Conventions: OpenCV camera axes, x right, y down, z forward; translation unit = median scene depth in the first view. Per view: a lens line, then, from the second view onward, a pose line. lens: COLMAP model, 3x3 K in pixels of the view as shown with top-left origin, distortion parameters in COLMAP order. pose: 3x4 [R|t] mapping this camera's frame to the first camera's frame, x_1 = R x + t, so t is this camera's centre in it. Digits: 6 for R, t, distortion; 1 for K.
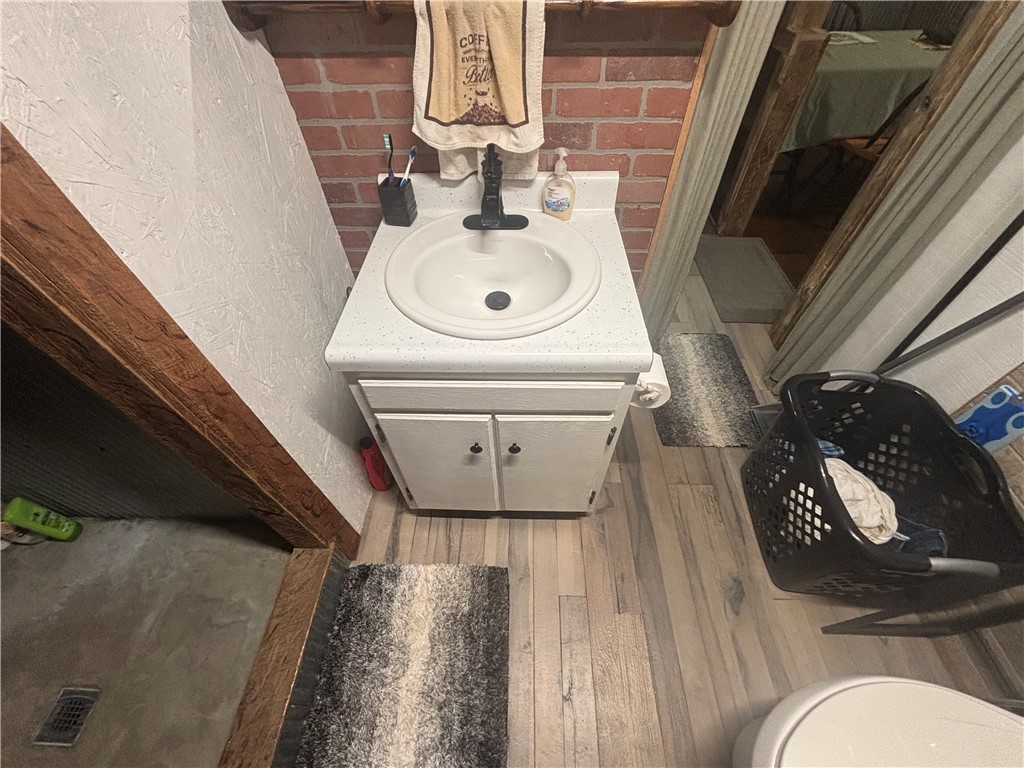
lens RADIAL K [[409.6, 0, 509.5], [0, 409.6, 388.5], [0, 0, 1]] dist [-0.000123, 0.000595]
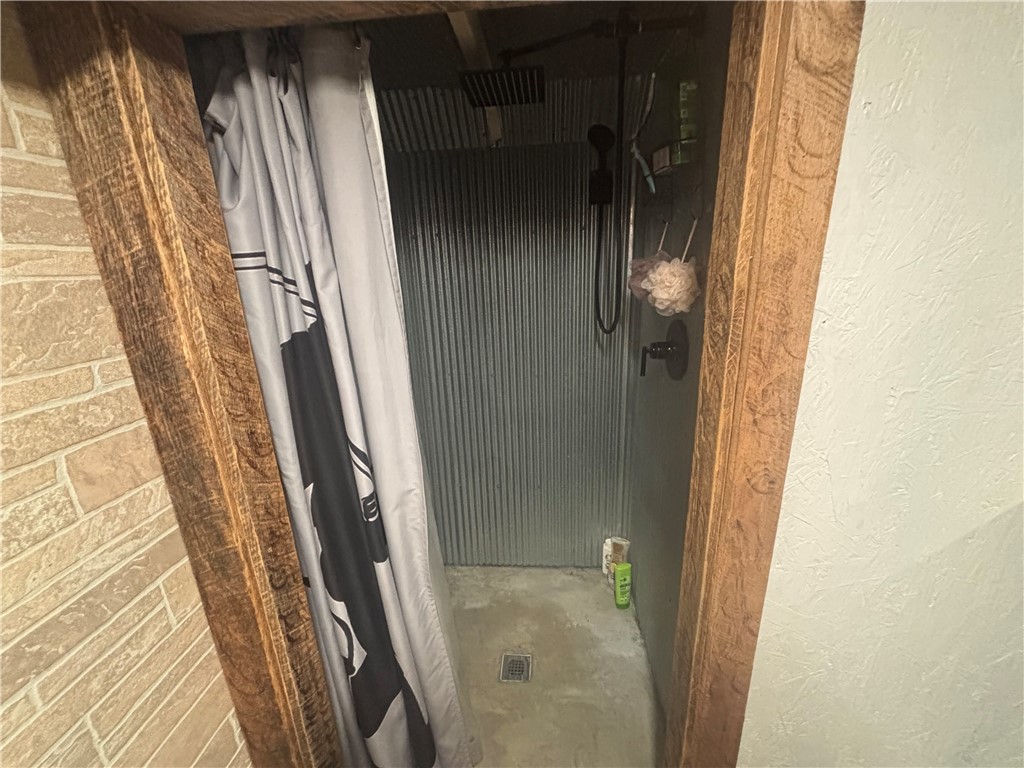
lens RADIAL K [[409.6, 0, 514.4], [0, 409.6, 385.7], [0, 0, 1]] dist [-0.000123, 0.000595]
pose [[-0.038917, 0.307688, -0.950691, 0.025723], [-0.758010, 0.610825, 0.228721, -0.145323], [0.651081, 0.729534, 0.209459, -0.056182]]
